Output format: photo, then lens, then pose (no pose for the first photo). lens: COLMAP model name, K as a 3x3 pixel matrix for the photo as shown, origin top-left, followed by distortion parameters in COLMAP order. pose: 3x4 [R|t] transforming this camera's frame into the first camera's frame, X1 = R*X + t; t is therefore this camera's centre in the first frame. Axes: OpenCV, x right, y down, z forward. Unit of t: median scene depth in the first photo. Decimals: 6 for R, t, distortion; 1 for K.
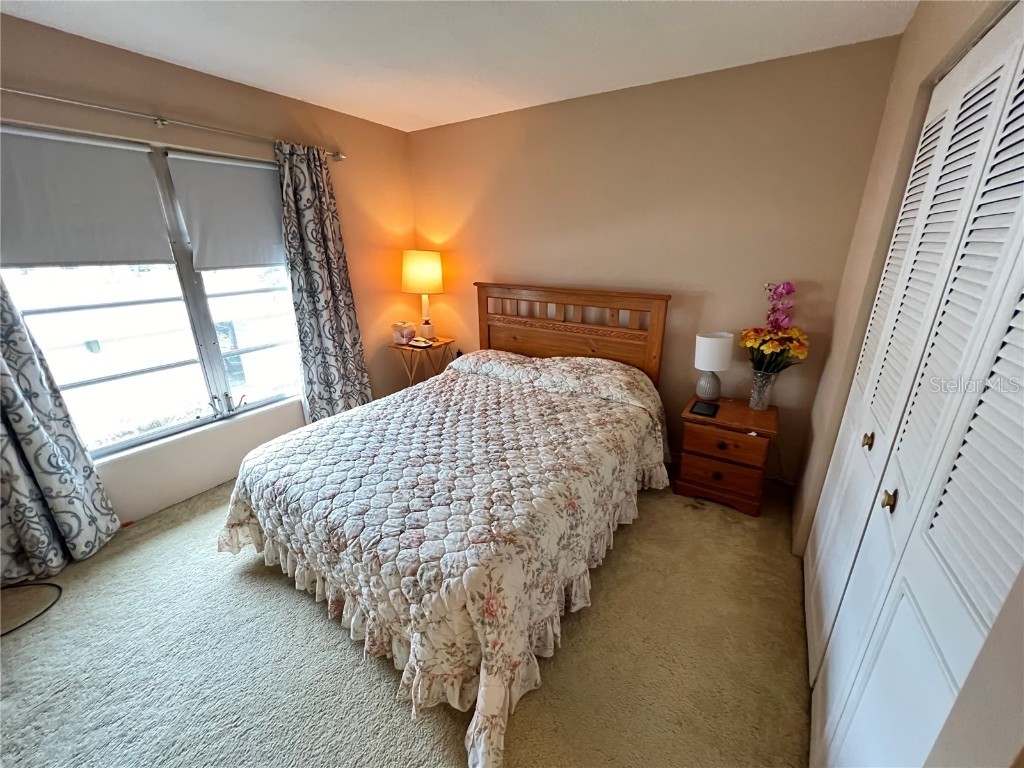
lens RADIAL K [[407.7, 0, 509.9], [0, 407.7, 380.5], [0, 0, 1]] dist [-0.002009, 0.000251]
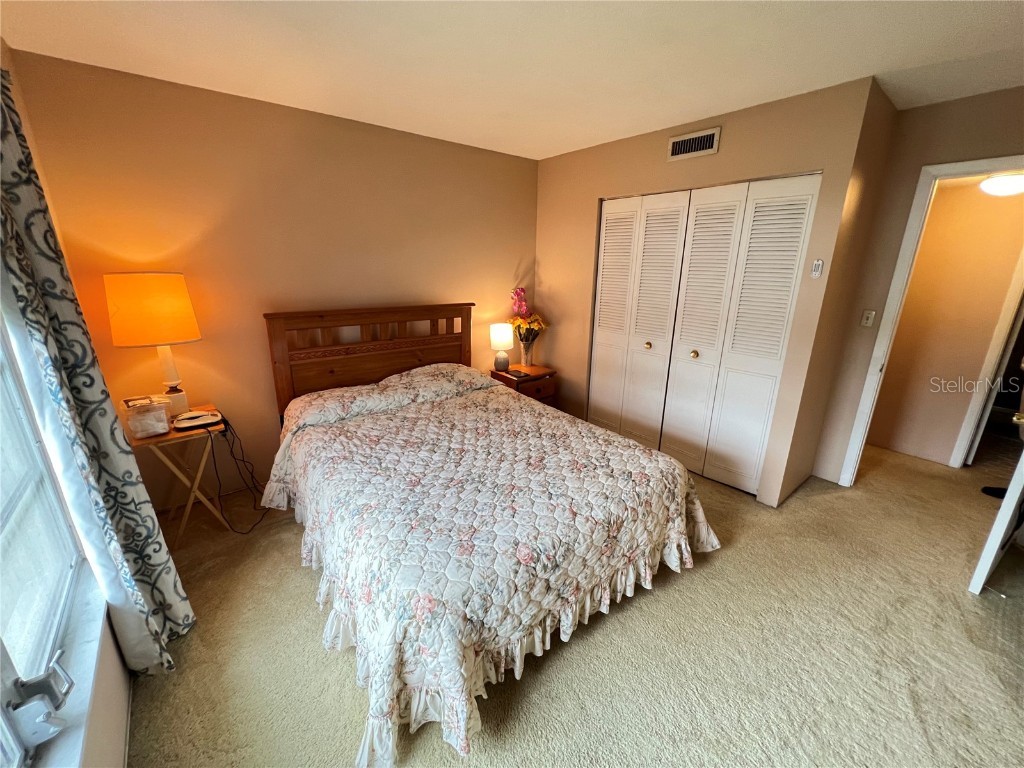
lens RADIAL K [[407.7, 0, 509.9], [0, 407.7, 380.5], [0, 0, 1]] dist [-0.002009, 0.000251]
pose [[0.313212, -0.258361, 0.913864, -1.158738], [0.292169, 0.941827, 0.166130, -0.210215], [-0.903624, 0.214969, 0.370476, 0.610194]]
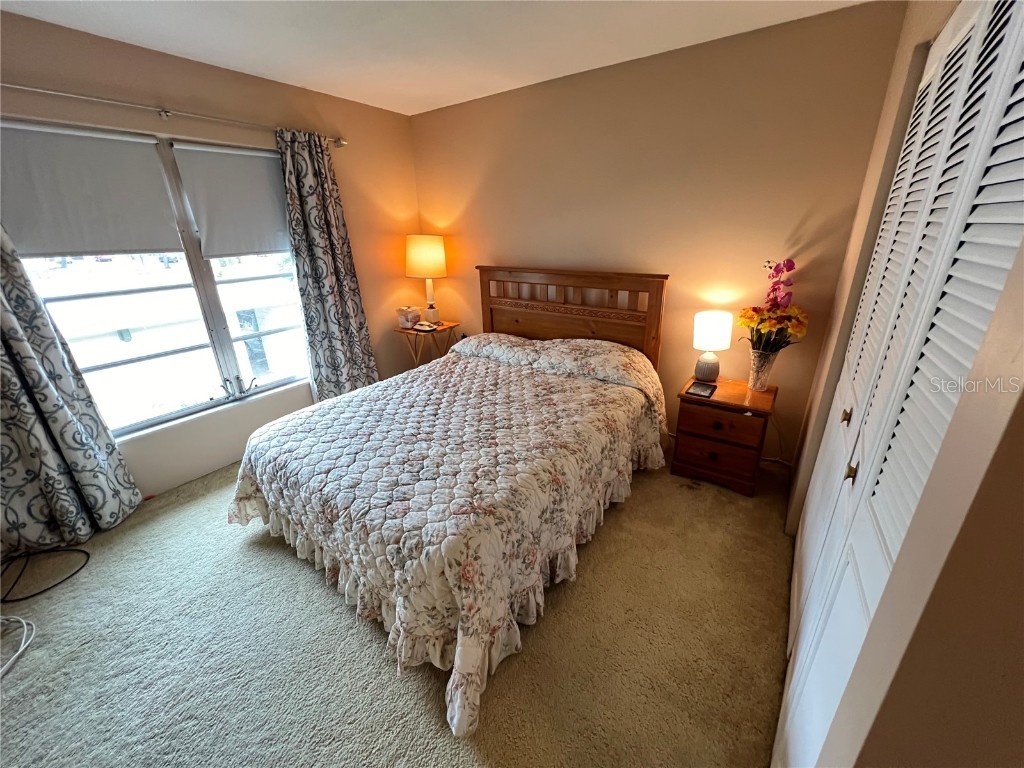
lens RADIAL K [[407.7, 0, 509.9], [0, 407.7, 380.5], [0, 0, 1]] dist [-0.002009, 0.000251]
pose [[0.998877, -0.003746, -0.047228, 0.074139], [0.005343, 0.999417, 0.033731, 0.015433], [0.047074, -0.033946, 0.998314, -0.018115]]
